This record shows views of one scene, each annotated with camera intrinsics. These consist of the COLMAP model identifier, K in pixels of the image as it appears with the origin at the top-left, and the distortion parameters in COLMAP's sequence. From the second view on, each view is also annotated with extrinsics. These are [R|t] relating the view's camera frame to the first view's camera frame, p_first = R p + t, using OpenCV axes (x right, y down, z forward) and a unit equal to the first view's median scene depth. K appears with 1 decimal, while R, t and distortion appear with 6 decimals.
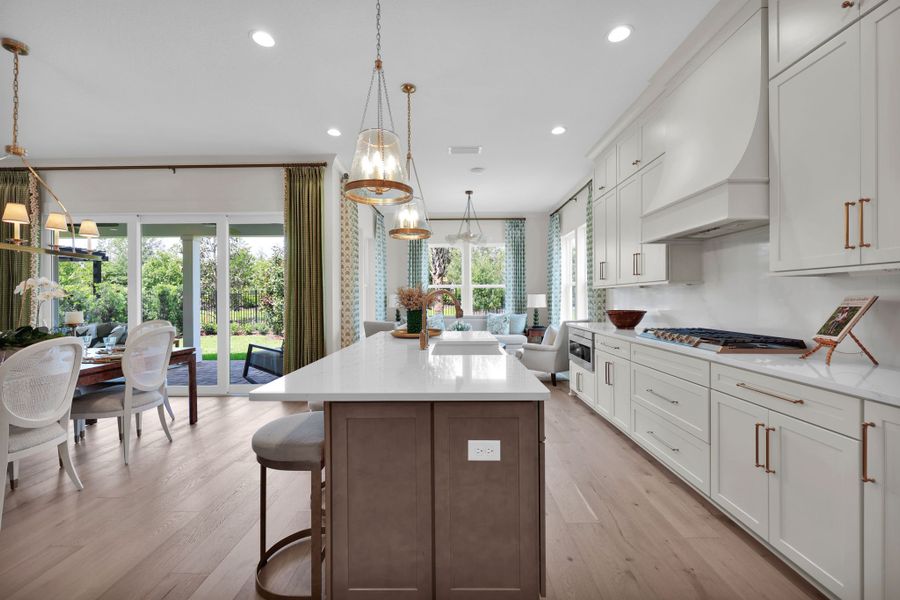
lens RADIAL K [[358.4, 0, 451.6], [0, 358.4, 299.3], [0, 0, 1]] dist [-0.007735, 0.001215]
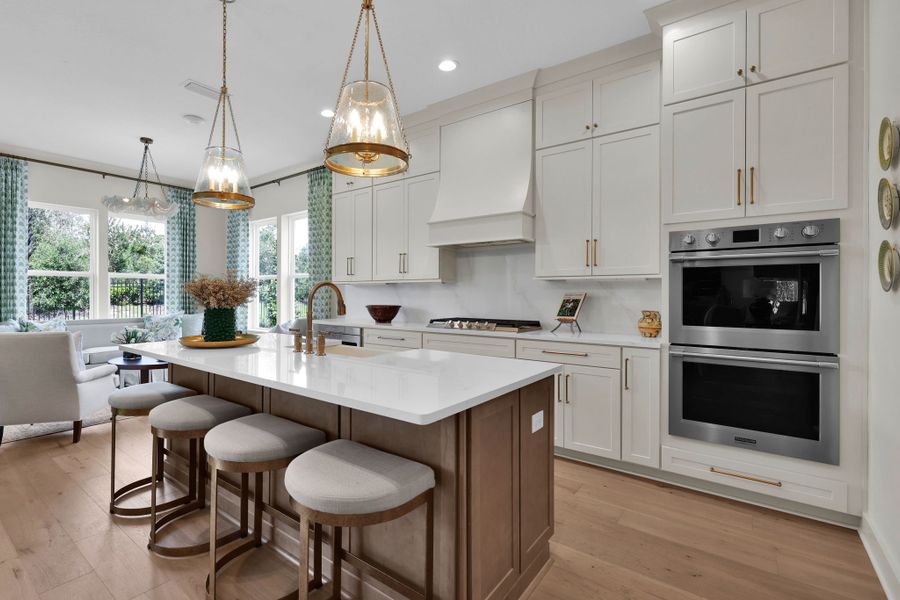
lens RADIAL K [[416.6, 0, 409.4], [0, 416.6, 291.8], [0, 0, 1]] dist [-0.009330, 0.001113]
pose [[0.619936, 0.009917, 0.784590, -0.342931], [-0.002327, 0.999939, -0.010800, 0.003185], [-0.784649, 0.004870, 0.619921, 0.136262]]
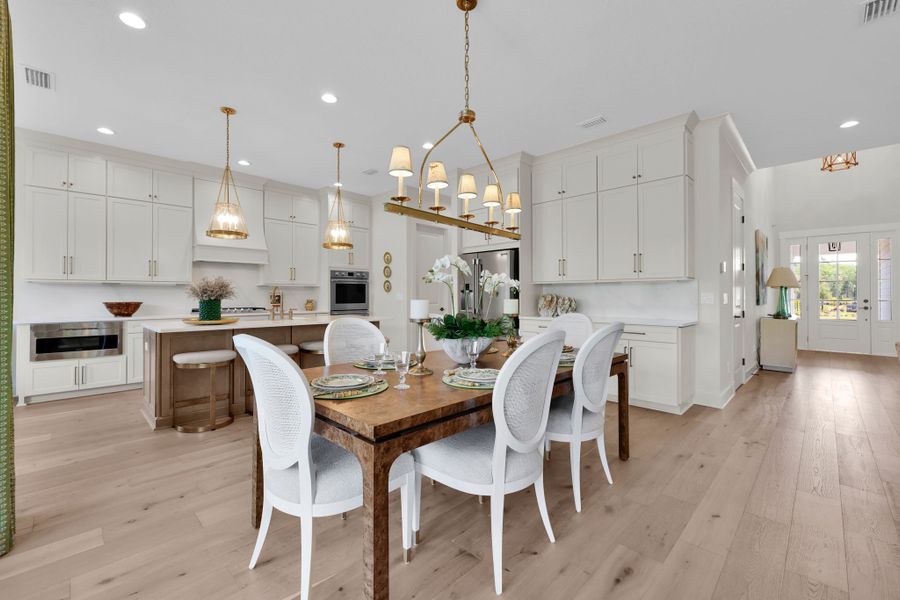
lens RADIAL K [[371.5, 0, 448.7], [0, 371.5, 293.1], [0, 0, 1]] dist [-0.001897, -0.000153]
pose [[-0.717221, 0.010996, 0.696760, -0.964308], [0.009309, 0.999937, -0.006199, 0.014102], [-0.696784, 0.002040, -0.717278, 0.891029]]
